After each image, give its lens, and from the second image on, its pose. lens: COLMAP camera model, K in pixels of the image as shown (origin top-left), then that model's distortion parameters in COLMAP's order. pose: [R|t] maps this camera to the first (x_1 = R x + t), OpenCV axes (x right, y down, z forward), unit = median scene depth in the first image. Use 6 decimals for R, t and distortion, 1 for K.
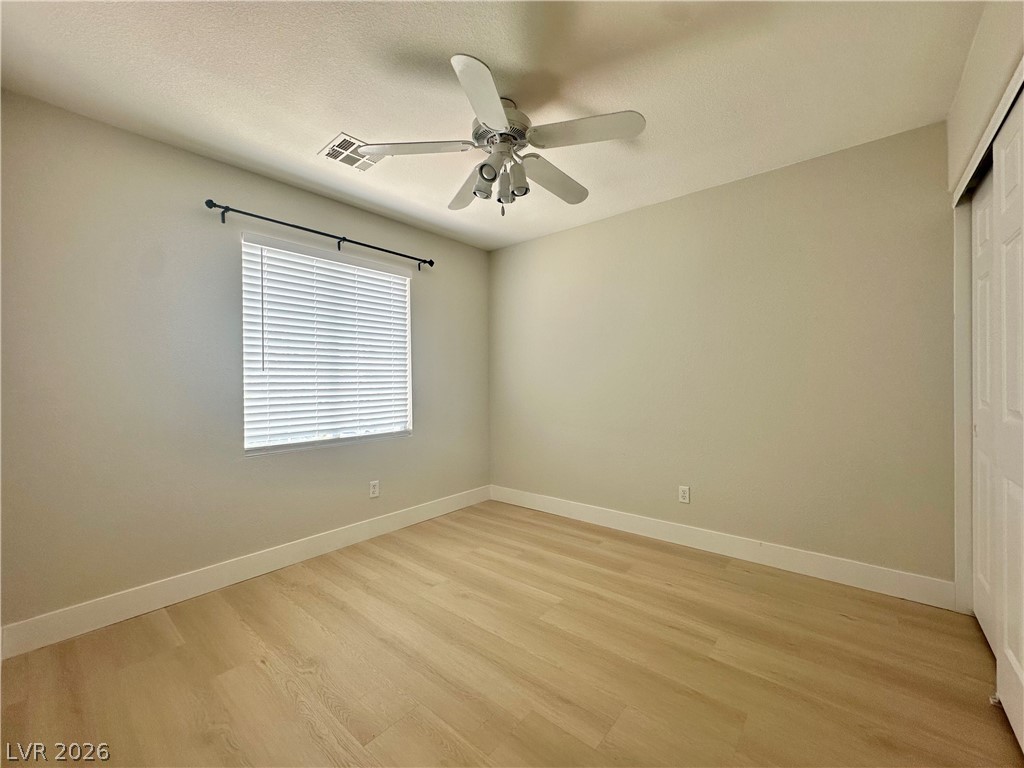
lens RADIAL K [[409.6, 0, 514.5], [0, 409.6, 386.7], [0, 0, 1]] dist [-0.003499, -0.000159]
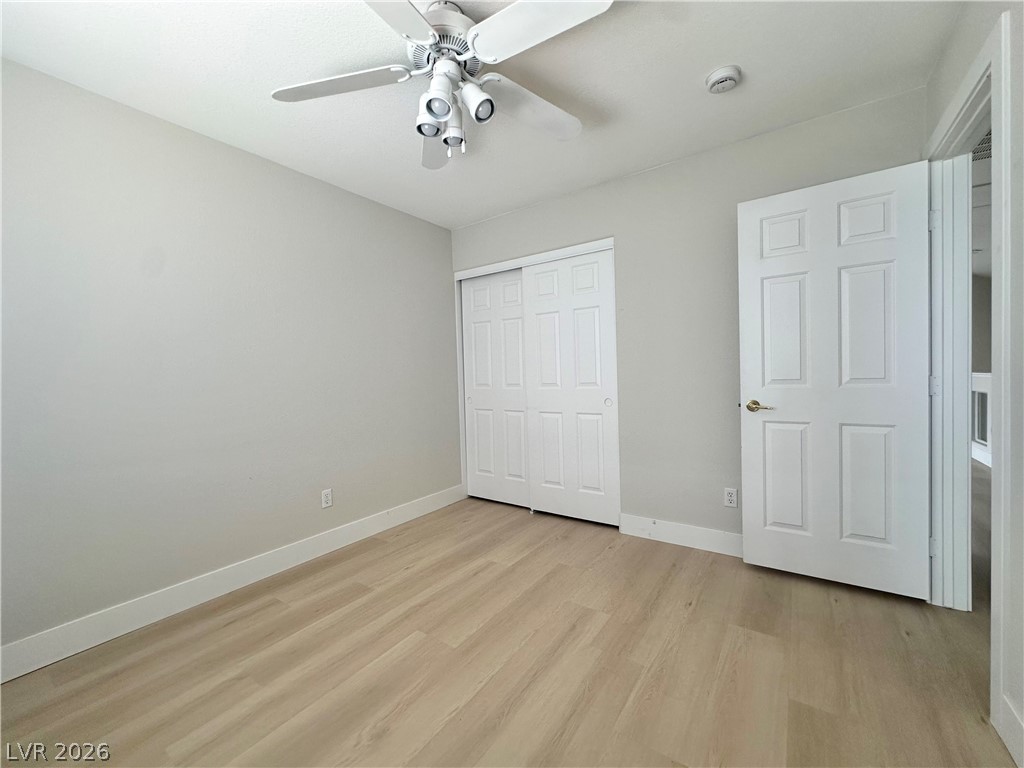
lens RADIAL K [[409.6, 0, 509.5], [0, 409.6, 383.7], [0, 0, 1]] dist [-0.003499, -0.000159]
pose [[-0.082755, -0.012550, 0.996491, -0.698797], [0.044622, 0.998871, 0.016286, 0.004364], [-0.995570, 0.045813, -0.082102, 0.817365]]
